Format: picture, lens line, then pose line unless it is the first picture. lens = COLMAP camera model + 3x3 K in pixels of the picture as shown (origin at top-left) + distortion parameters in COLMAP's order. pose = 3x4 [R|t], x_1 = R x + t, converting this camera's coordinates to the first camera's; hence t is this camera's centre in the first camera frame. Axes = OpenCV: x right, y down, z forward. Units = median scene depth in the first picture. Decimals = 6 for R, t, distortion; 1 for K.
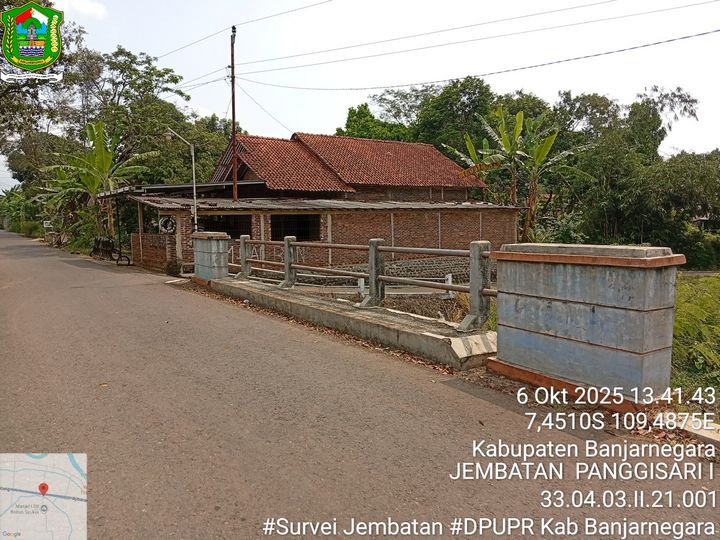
lens RADIAL K [[547.5, 0, 356.4], [0, 547.5, 276.7], [0, 0, 1]] dist [0.046977, -0.106291]
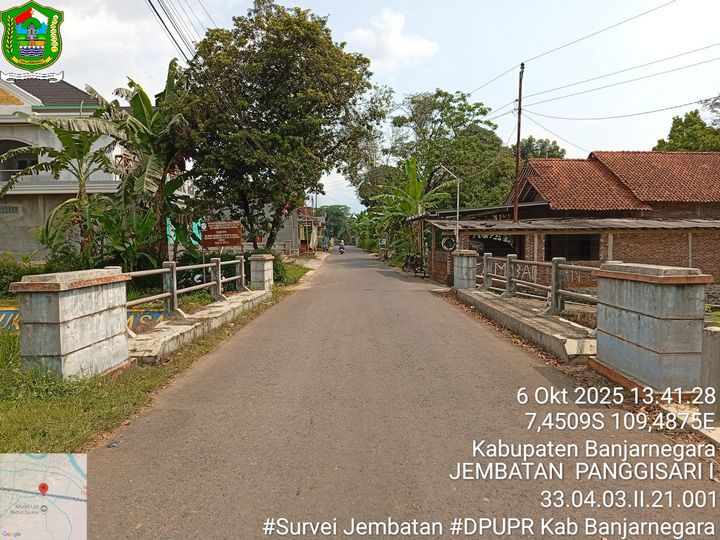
lens RADIAL K [[547.5, 0, 357.7], [0, 547.5, 275.6], [0, 0, 1]] dist [0.046977, -0.106291]
pose [[0.838626, 0.041486, -0.543125, 0.090972], [-0.060343, 0.998034, -0.016940, 0.004066], [0.541355, 0.046980, 0.839481, -0.061029]]
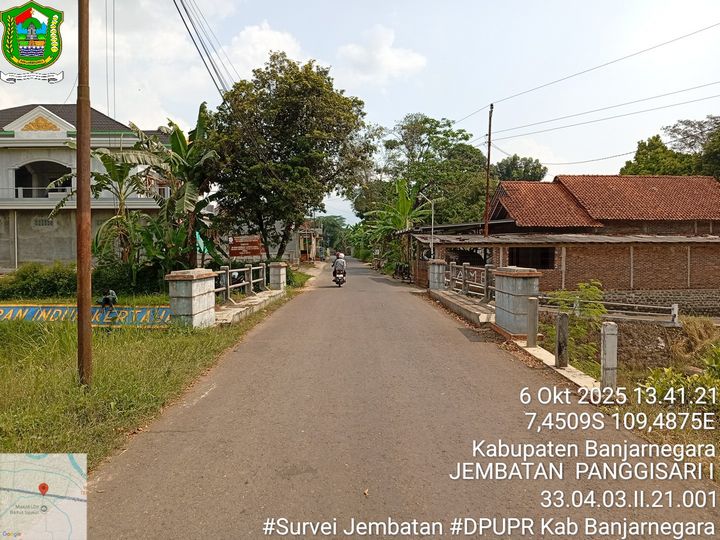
lens RADIAL K [[547.5, 0, 357.8], [0, 547.5, 274.7], [0, 0, 1]] dist [0.046977, -0.106291]
pose [[0.843506, 0.034539, -0.536007, 0.177735], [-0.064676, 0.997201, -0.037523, 0.015604], [0.533211, 0.066318, 0.843379, -0.196041]]
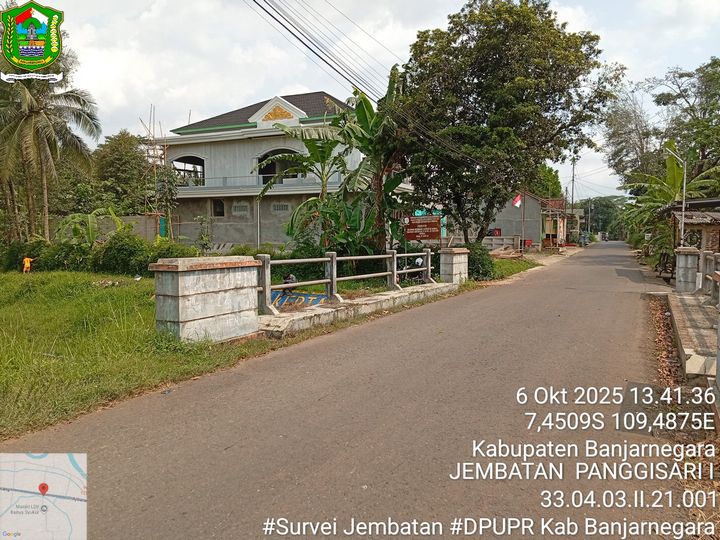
lens RADIAL K [[547.5, 0, 359.4], [0, 547.5, 271.6], [0, 0, 1]] dist [0.046977, -0.106291]
pose [[0.498386, 0.069673, -0.864151, 0.150393], [-0.097024, 0.994986, 0.024264, -0.001019], [0.861509, 0.071751, 0.502647, -0.010506]]
